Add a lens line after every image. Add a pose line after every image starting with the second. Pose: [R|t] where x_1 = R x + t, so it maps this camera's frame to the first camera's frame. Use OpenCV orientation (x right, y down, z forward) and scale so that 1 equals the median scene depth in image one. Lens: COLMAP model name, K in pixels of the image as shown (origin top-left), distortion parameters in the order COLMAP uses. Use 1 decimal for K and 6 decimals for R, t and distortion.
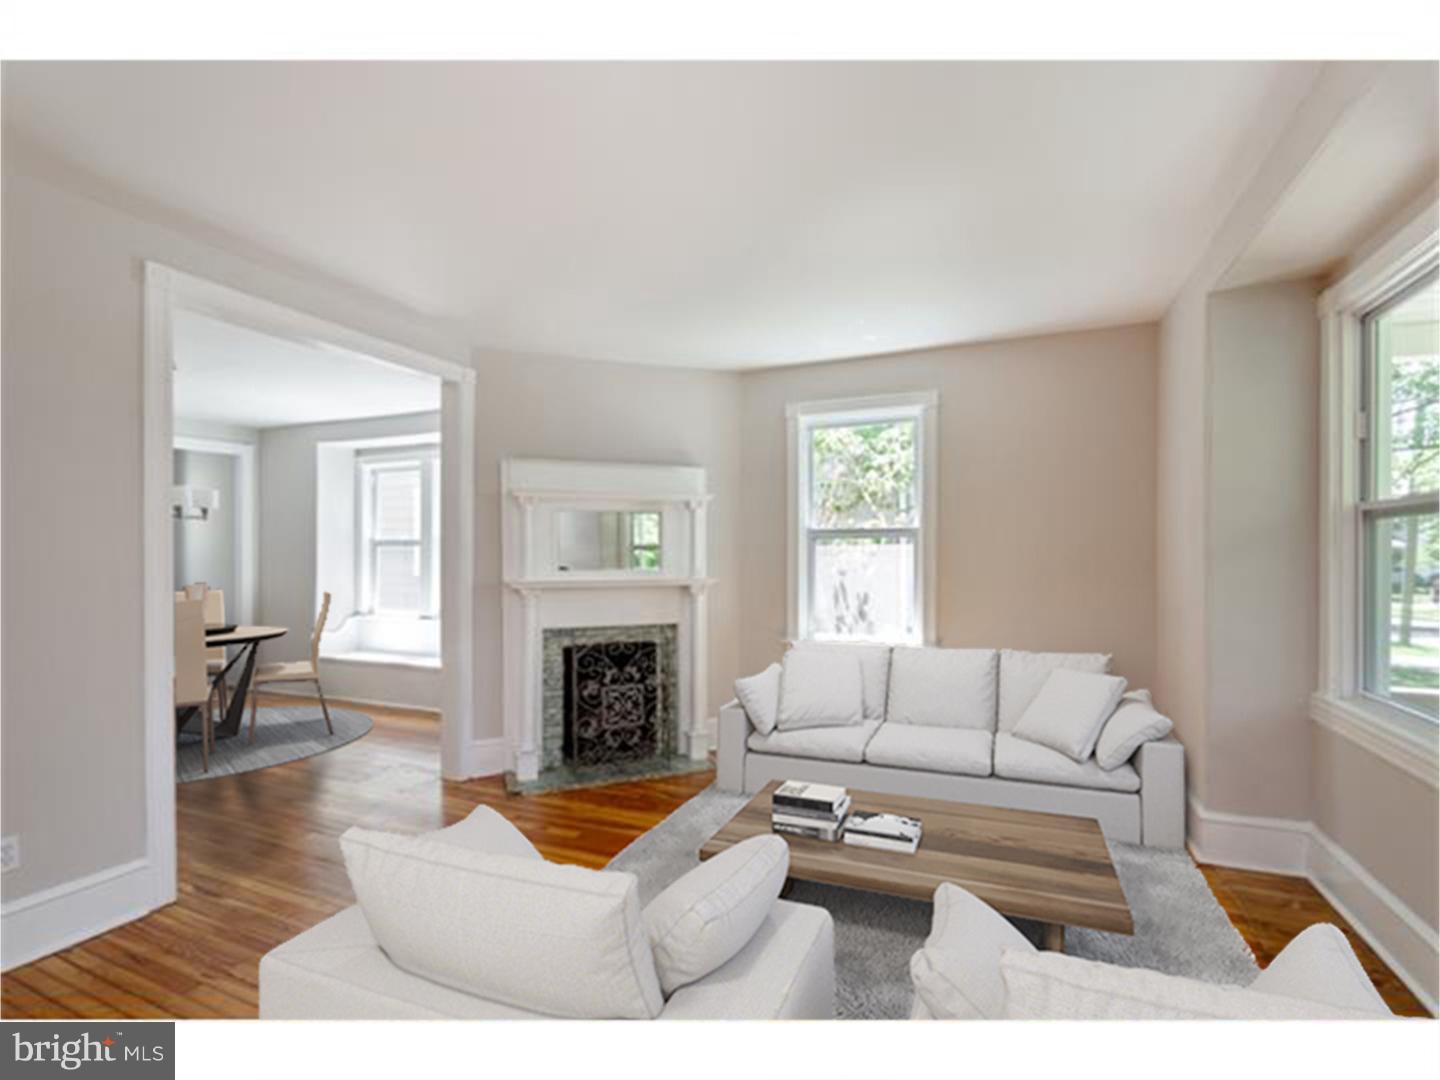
lens RADIAL K [[673.4, 0, 722.1], [0, 673.4, 566.7], [0, 0, 1]] dist [-0.001584, -0.000431]
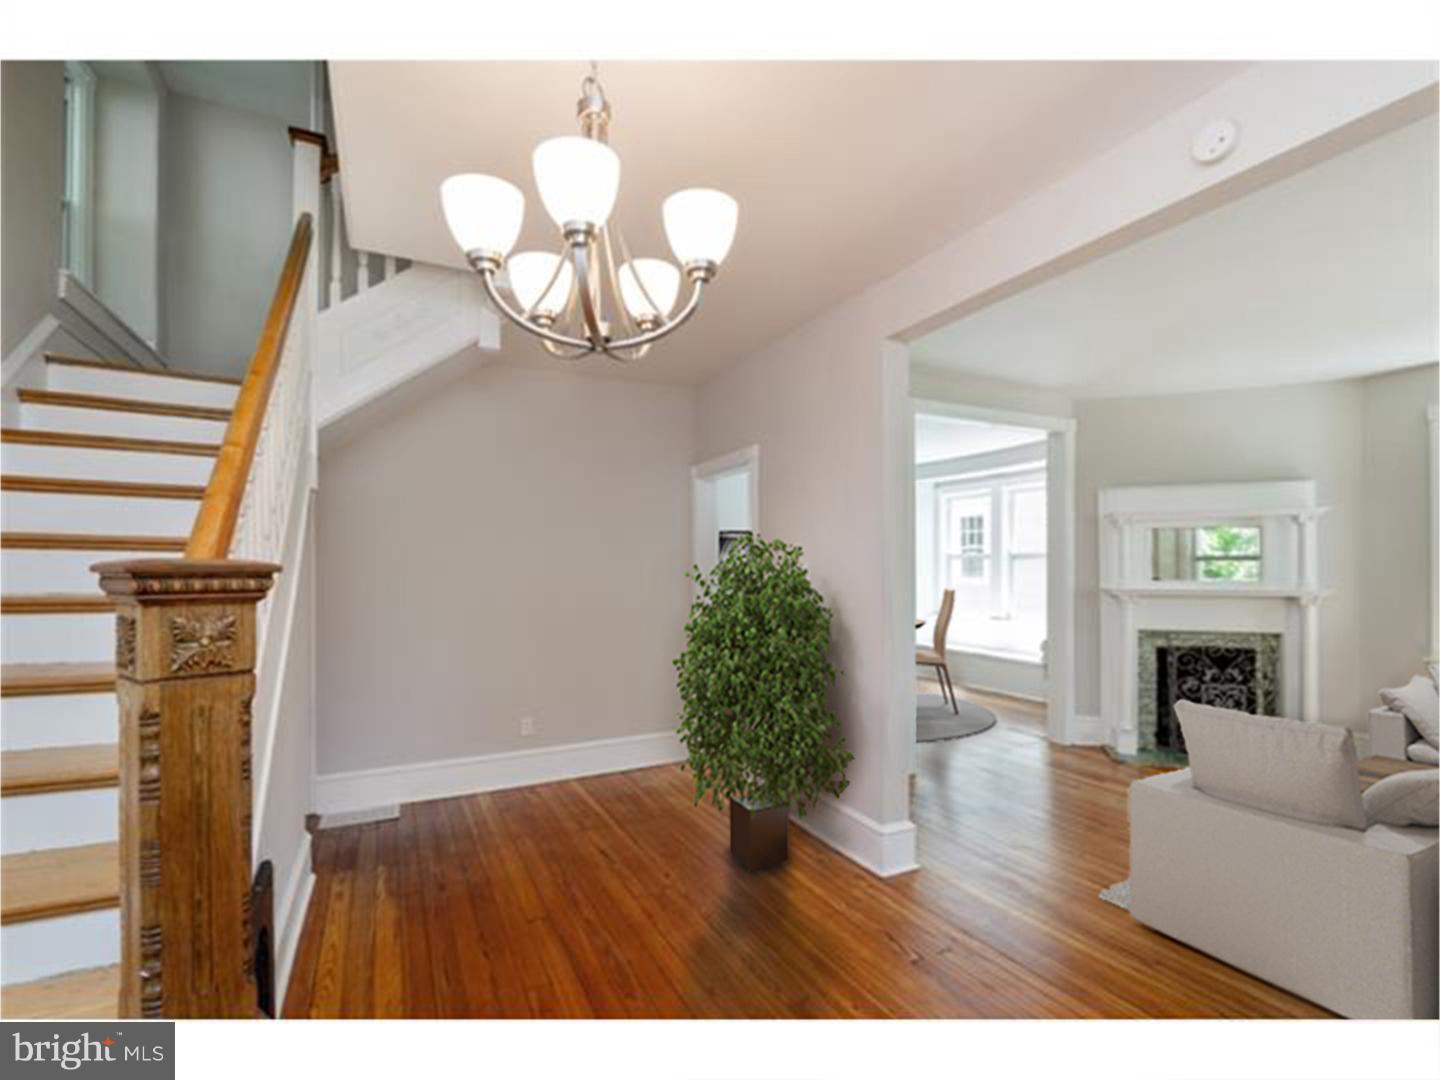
lens RADIAL K [[673.4, 0, 722.1], [0, 673.4, 566.7], [0, 0, 1]] dist [-0.001584, -0.000431]
pose [[0.766737, -0.000610, -0.641961, -0.067934], [-0.008973, 0.999892, -0.011667, 0.001855], [0.641899, 0.014706, 0.766648, -0.377374]]
